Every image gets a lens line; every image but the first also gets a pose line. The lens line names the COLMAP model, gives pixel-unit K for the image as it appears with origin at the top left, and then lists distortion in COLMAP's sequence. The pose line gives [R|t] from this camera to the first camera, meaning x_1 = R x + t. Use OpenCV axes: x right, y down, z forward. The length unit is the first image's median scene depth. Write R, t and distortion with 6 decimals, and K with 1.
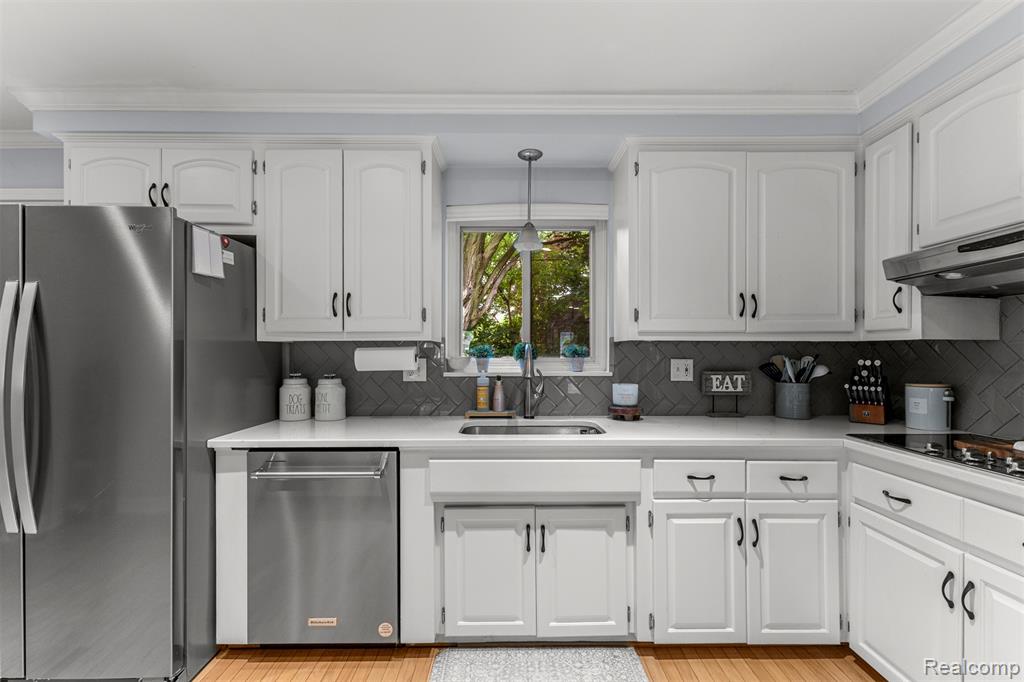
lens RADIAL K [[448.1, 0, 516.4], [0, 448.1, 347.9], [0, 0, 1]] dist [0.012178, -0.000178]
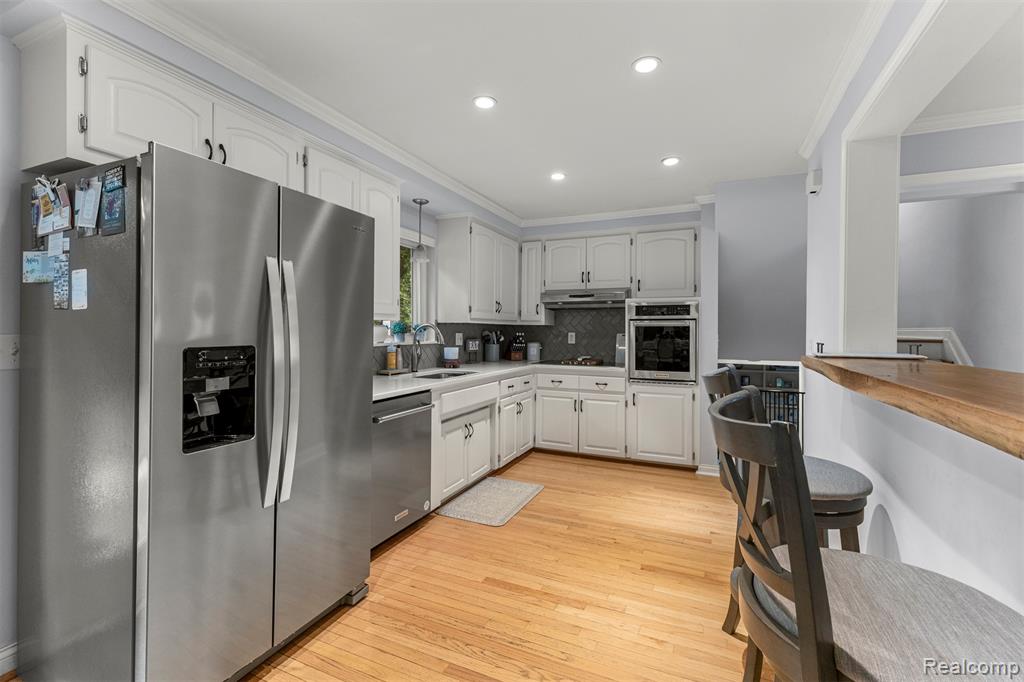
lens RADIAL K [[446.0, 0, 512.3], [0, 446.0, 325.5], [0, 0, 1]] dist [0.009049, 0.000271]
pose [[0.418742, 0.012027, 0.908026, -1.343941], [-0.017277, 0.999837, -0.005276, 0.000755], [-0.907941, -0.013479, 0.418881, 0.071265]]
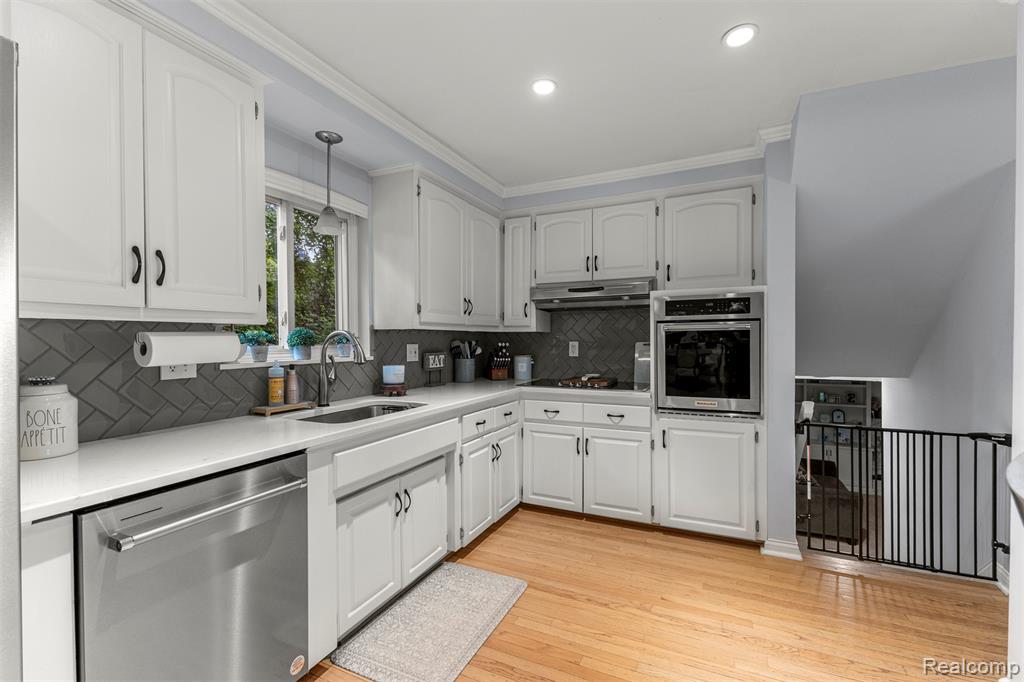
lens RADIAL K [[443.8, 0, 512.0], [0, 443.8, 341.0], [0, 0, 1]] dist [0.013798, 0.000342]
pose [[0.438793, -0.005525, 0.898571, -0.734812], [-0.005930, 0.999942, 0.009044, 0.004063], [-0.898568, -0.009297, 0.438735, 0.229168]]
